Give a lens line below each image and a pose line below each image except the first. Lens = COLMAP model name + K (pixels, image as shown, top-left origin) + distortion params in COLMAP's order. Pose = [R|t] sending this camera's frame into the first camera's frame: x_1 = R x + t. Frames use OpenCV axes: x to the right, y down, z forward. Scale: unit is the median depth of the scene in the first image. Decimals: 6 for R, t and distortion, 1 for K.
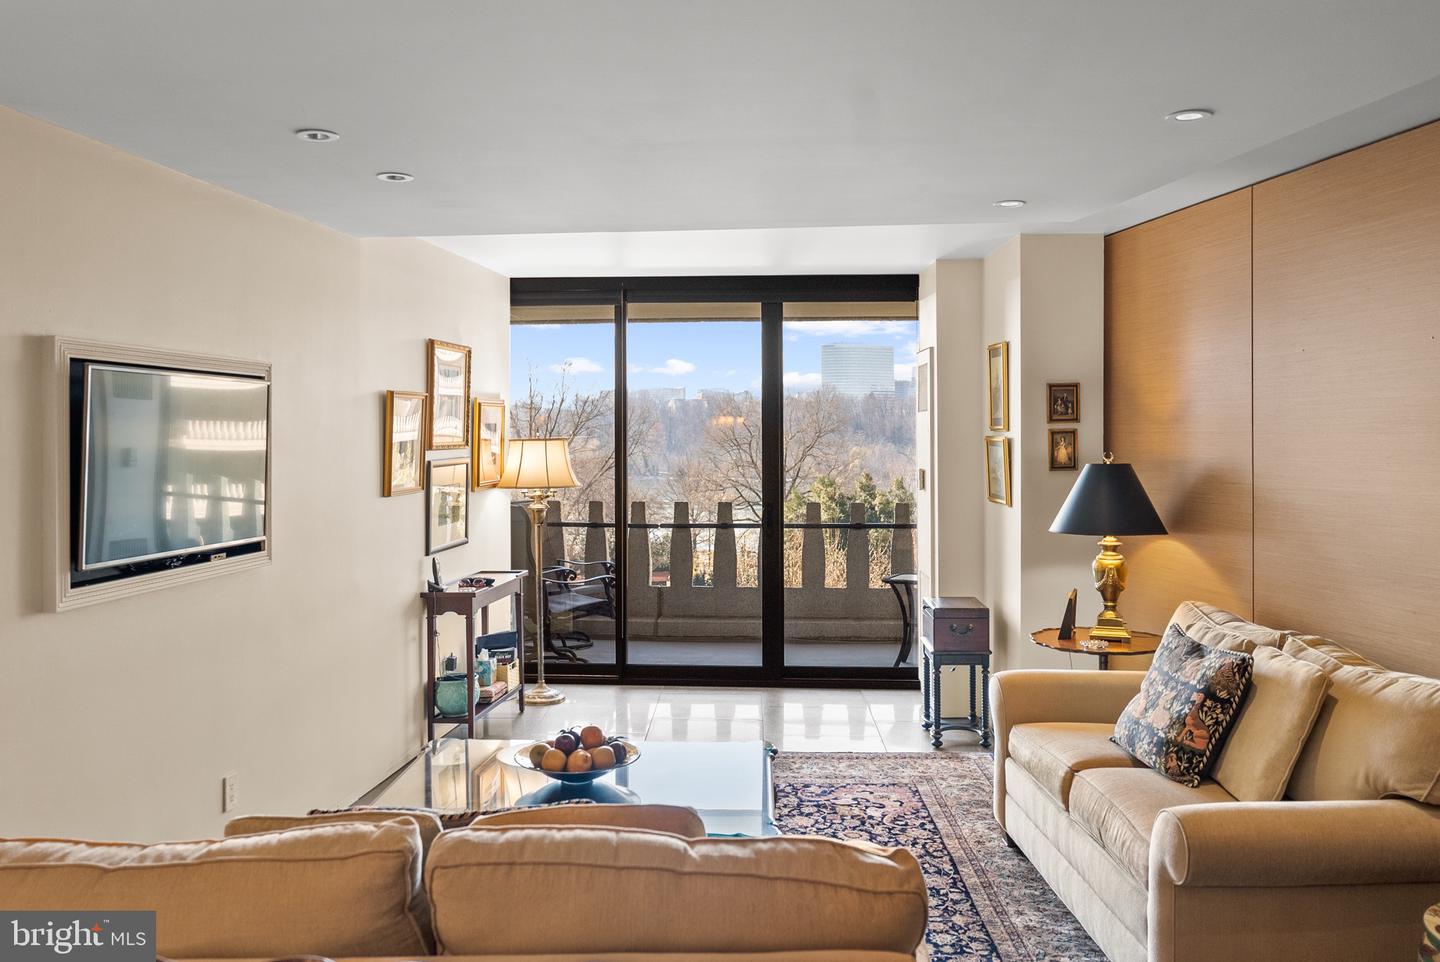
lens RADIAL K [[1120.1, 0, 722.8], [0, 1120.1, 476.6], [0, 0, 1]] dist [-0.011464, -0.005806]
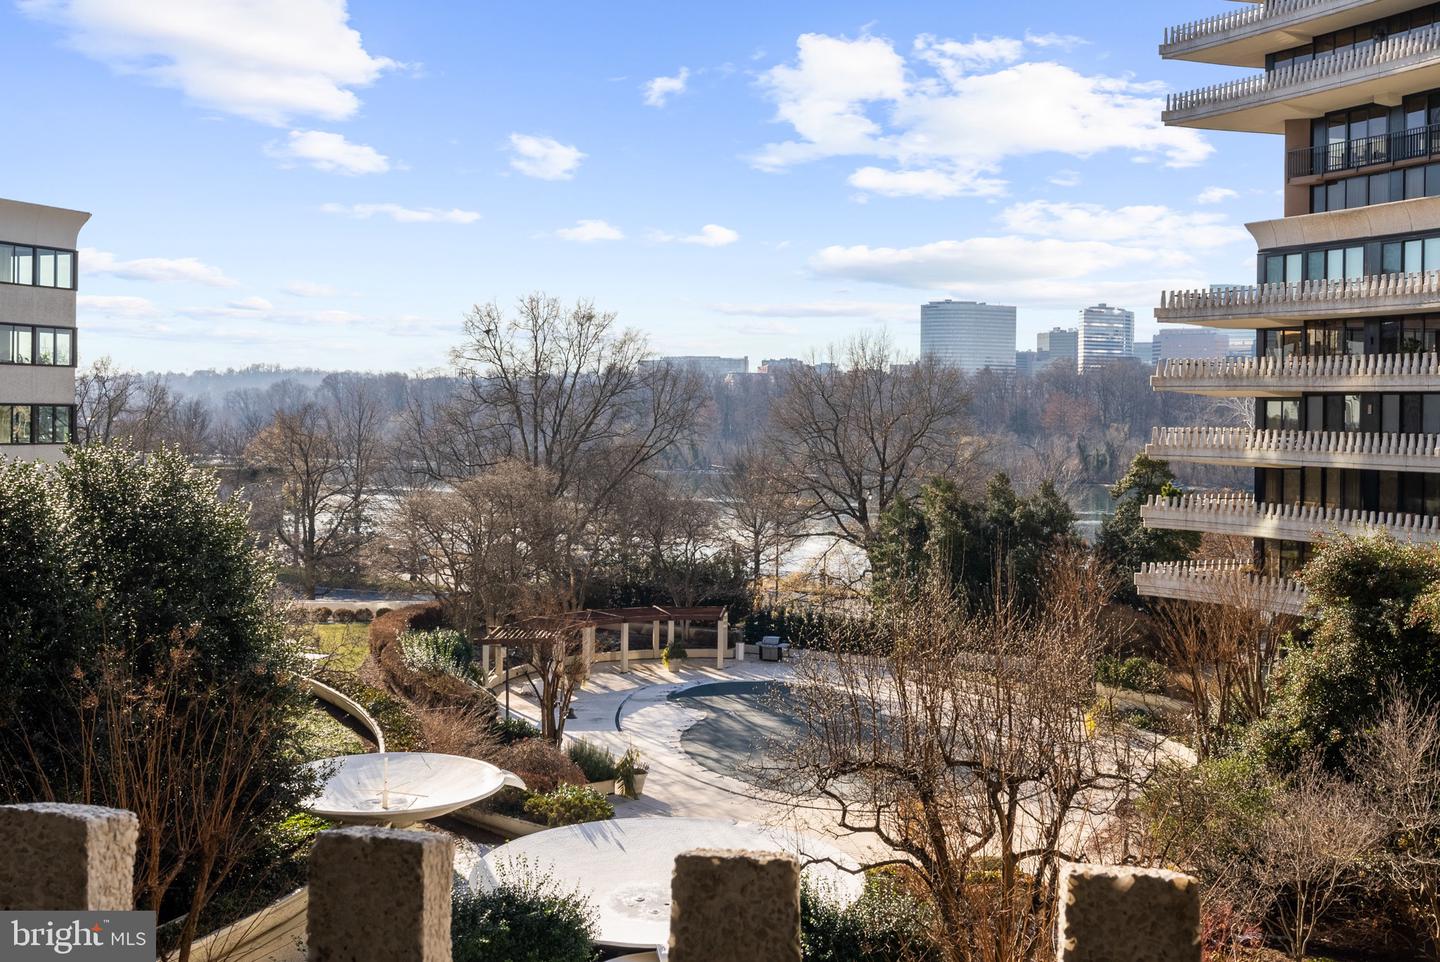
lens RADIAL K [[1440.7, 0, 736.3], [0, 1440.7, 433.1], [0, 0, 1]] dist [-0.022992, 0.000000]
pose [[0.999138, 0.012682, -0.039523, -0.060099], [-0.013722, 0.999563, -0.026172, -0.033300], [0.039174, 0.026692, 0.998876, 1.288080]]
